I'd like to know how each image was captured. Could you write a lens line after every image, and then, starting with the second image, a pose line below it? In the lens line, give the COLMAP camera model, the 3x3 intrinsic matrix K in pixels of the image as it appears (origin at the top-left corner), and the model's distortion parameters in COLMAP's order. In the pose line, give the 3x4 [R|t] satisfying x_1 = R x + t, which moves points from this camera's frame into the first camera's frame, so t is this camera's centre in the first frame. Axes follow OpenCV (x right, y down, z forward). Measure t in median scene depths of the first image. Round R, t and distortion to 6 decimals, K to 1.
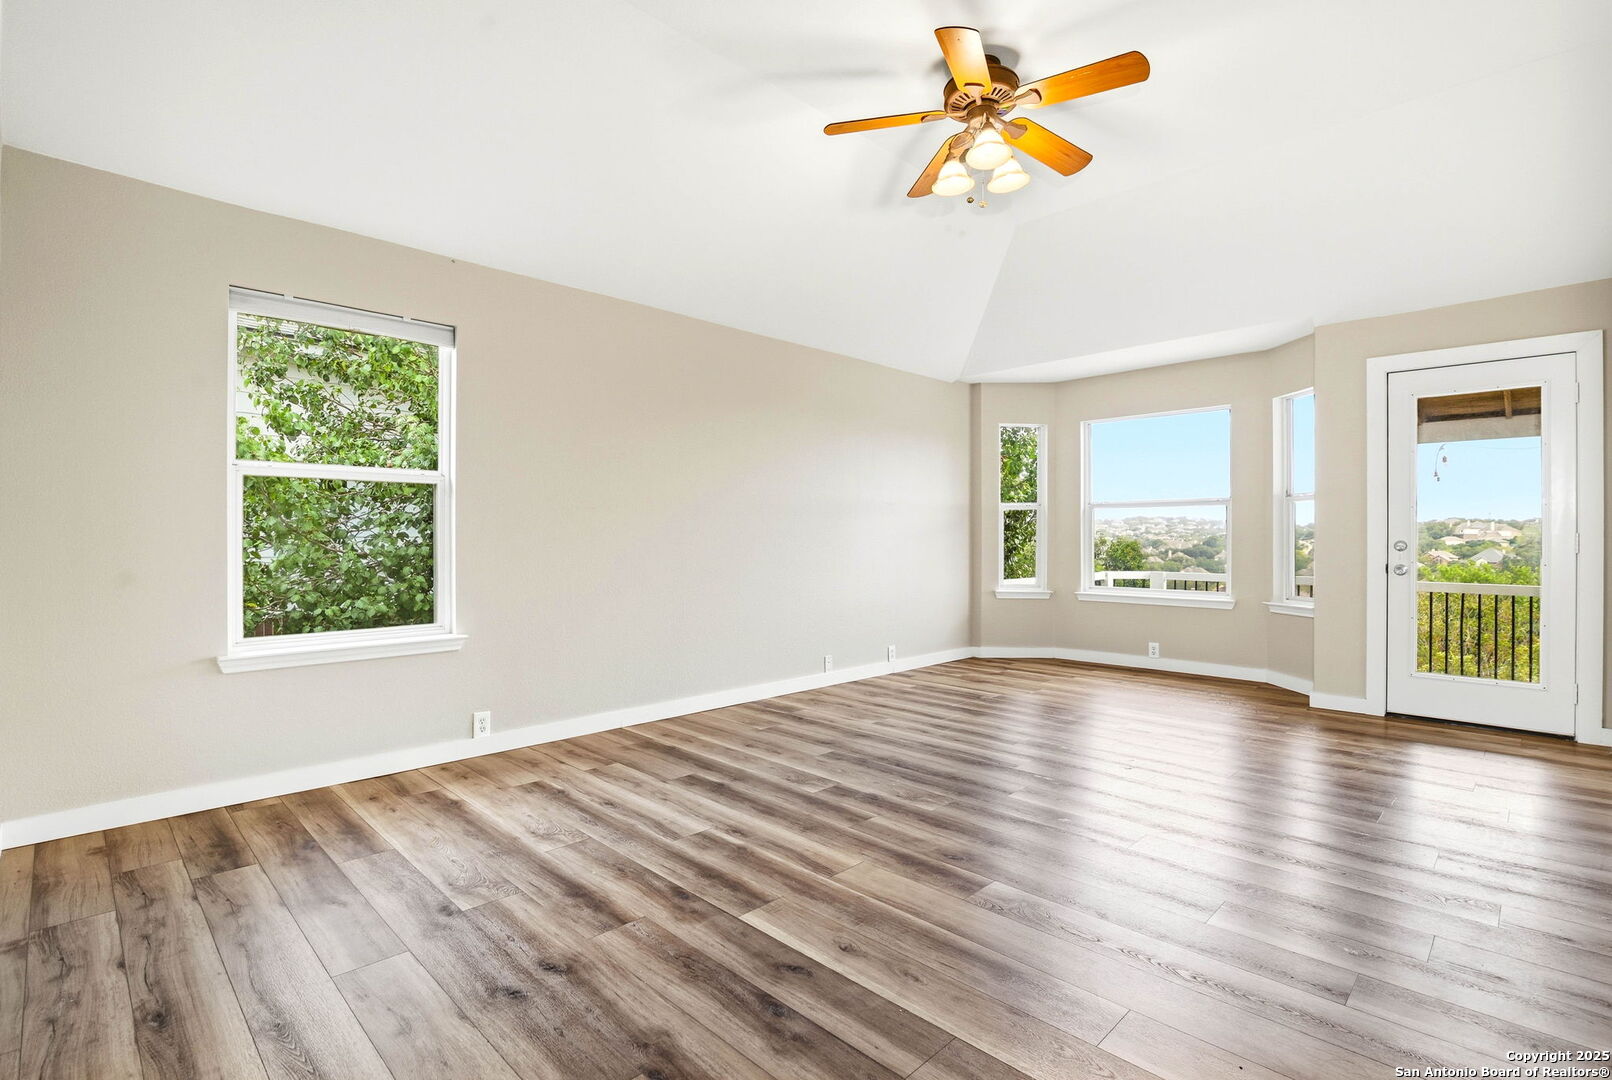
lens RADIAL K [[759.5, 0, 815.0], [0, 759.5, 538.5], [0, 0, 1]] dist [-0.008039, 0.000018]
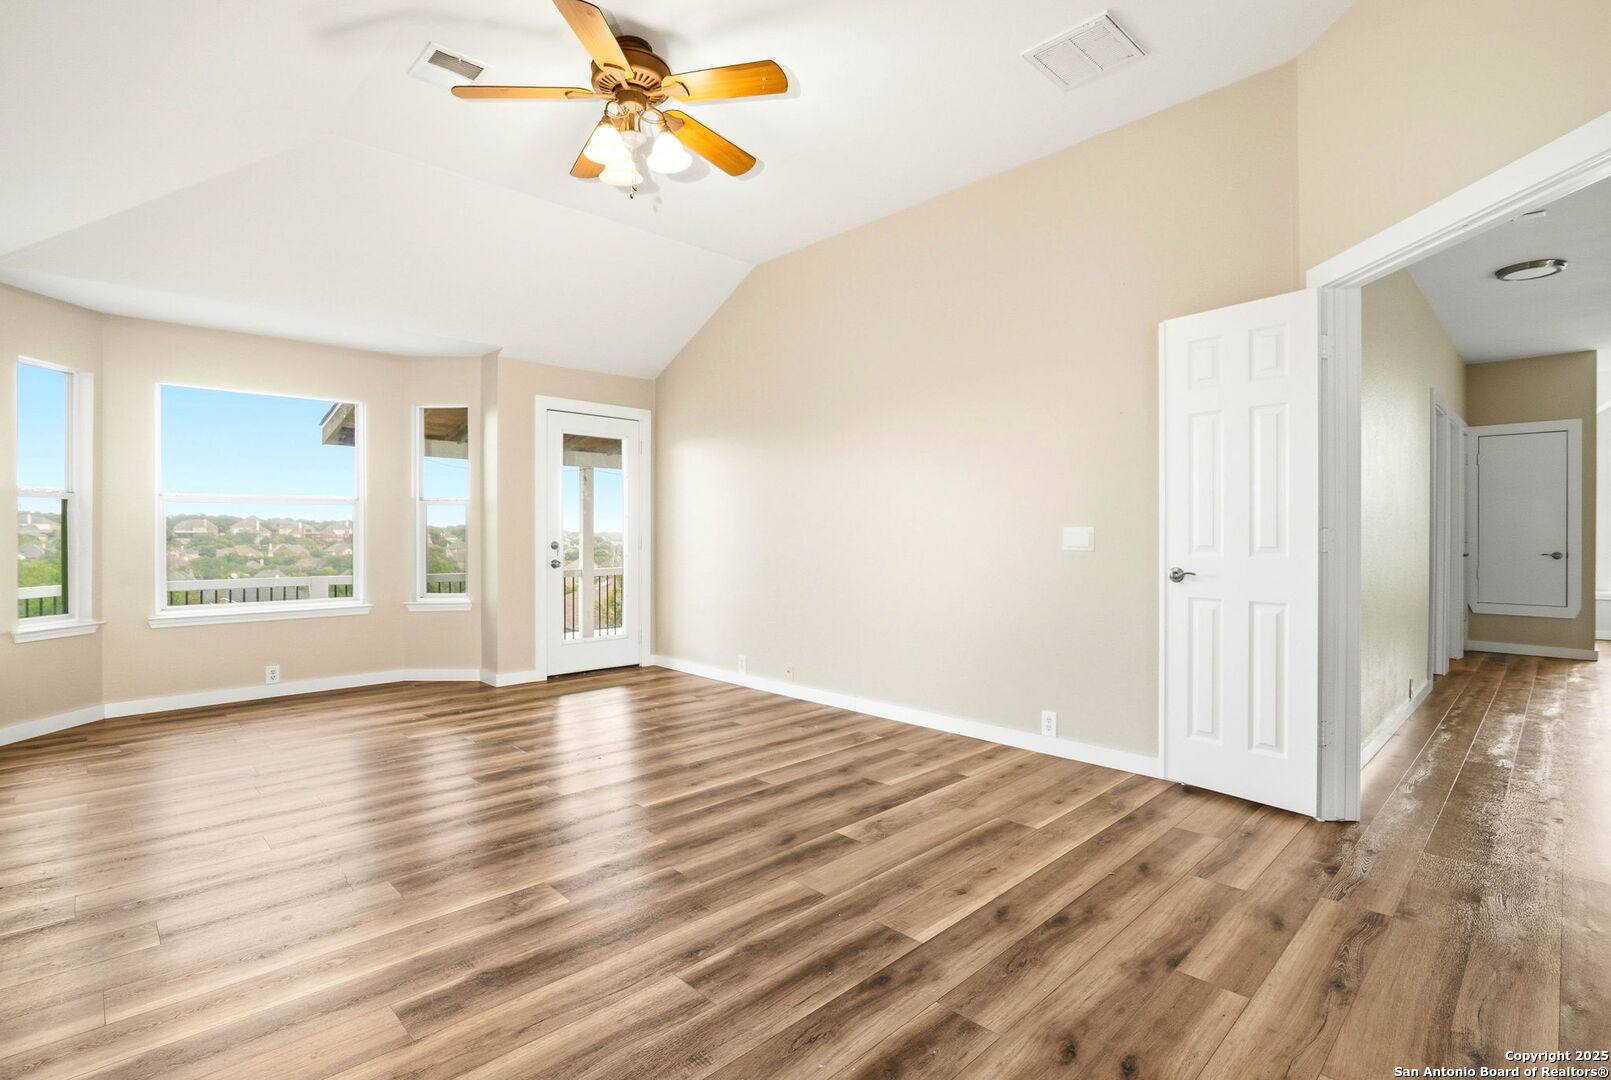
lens RADIAL K [[759.0, 0, 814.5], [0, 759.0, 538.5], [0, 0, 1]] dist [-0.008039, 0.000018]
pose [[0.006831, -0.007342, 0.999950, -0.852413], [-0.001692, 0.999972, 0.007354, -0.019733], [-0.999975, -0.001742, 0.006819, 0.904418]]
